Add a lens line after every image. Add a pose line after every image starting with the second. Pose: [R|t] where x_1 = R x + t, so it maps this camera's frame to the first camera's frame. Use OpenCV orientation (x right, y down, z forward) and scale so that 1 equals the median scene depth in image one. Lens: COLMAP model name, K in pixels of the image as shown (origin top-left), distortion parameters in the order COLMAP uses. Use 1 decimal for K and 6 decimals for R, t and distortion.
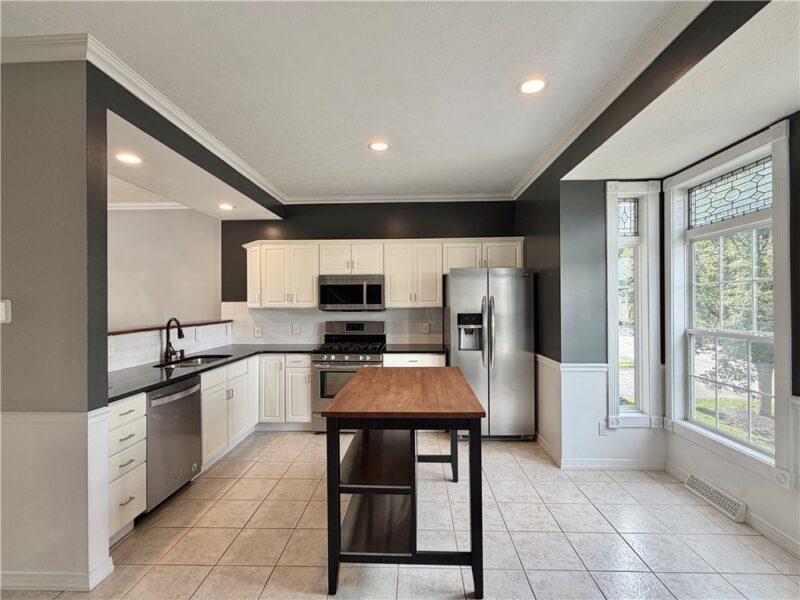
lens RADIAL K [[378.3, 0, 400.0], [0, 378.3, 300.0], [0, 0, 1]] dist [0.000927, 0.000057]
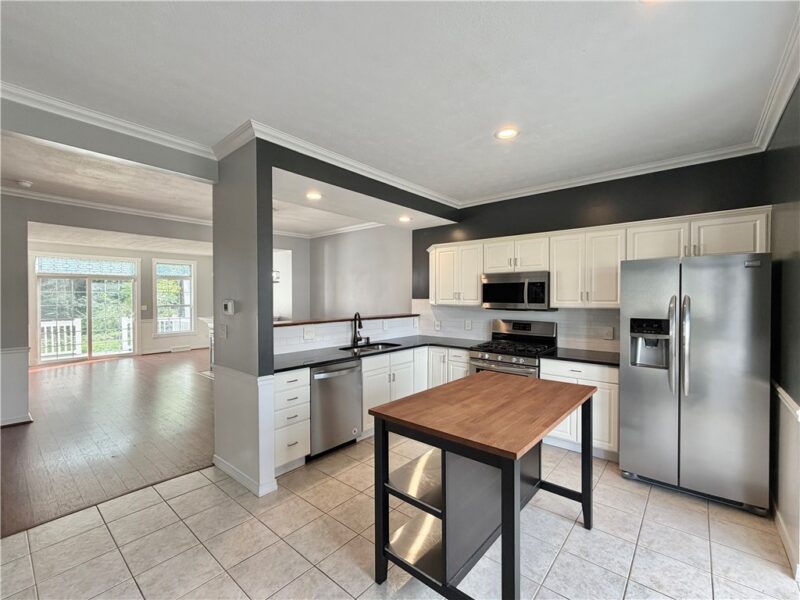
lens RADIAL K [[350.3, 0, 400.0], [0, 350.3, 300.0], [0, 0, 1]] dist [-0.001404, -0.000097]
pose [[0.783509, 0.011798, -0.621268, 0.217082], [0.000062, 0.999818, 0.019066, -0.014741], [0.621380, -0.014977, 0.783366, 0.131837]]
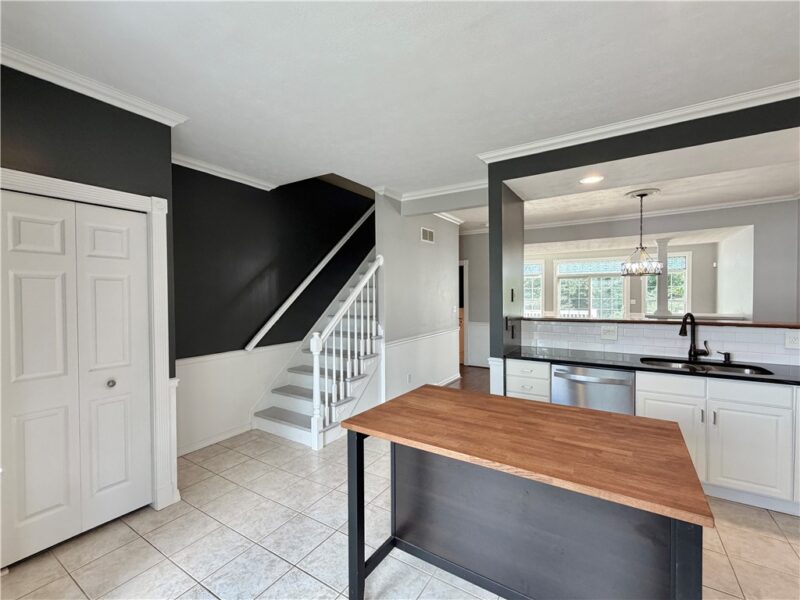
lens RADIAL K [[350.3, 0, 400.0], [0, 350.3, 300.0], [0, 0, 1]] dist [-0.001404, -0.000097]
pose [[-0.507481, 0.027027, -0.861239, 0.402902], [0.017832, 0.999623, 0.020862, -0.011743], [0.861479, -0.004770, -0.507772, 0.697481]]
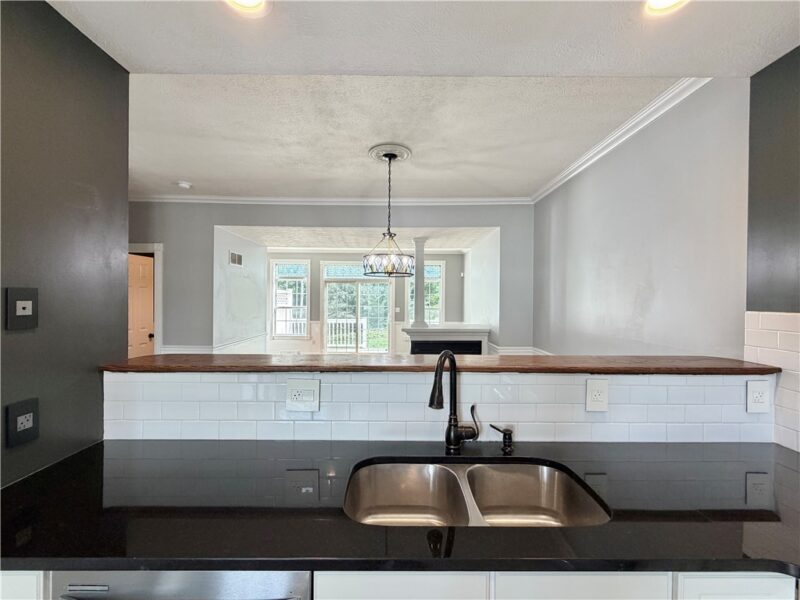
lens RADIAL K [[347.8, 0, 400.0], [0, 347.8, 300.0], [0, 0, 1]] dist [0.010982, -0.000008]
pose [[0.036475, 0.011507, -0.999268, -0.185862], [-0.000396, 0.999934, 0.011500, -0.010102], [0.999335, -0.000024, 0.036477, 0.786984]]
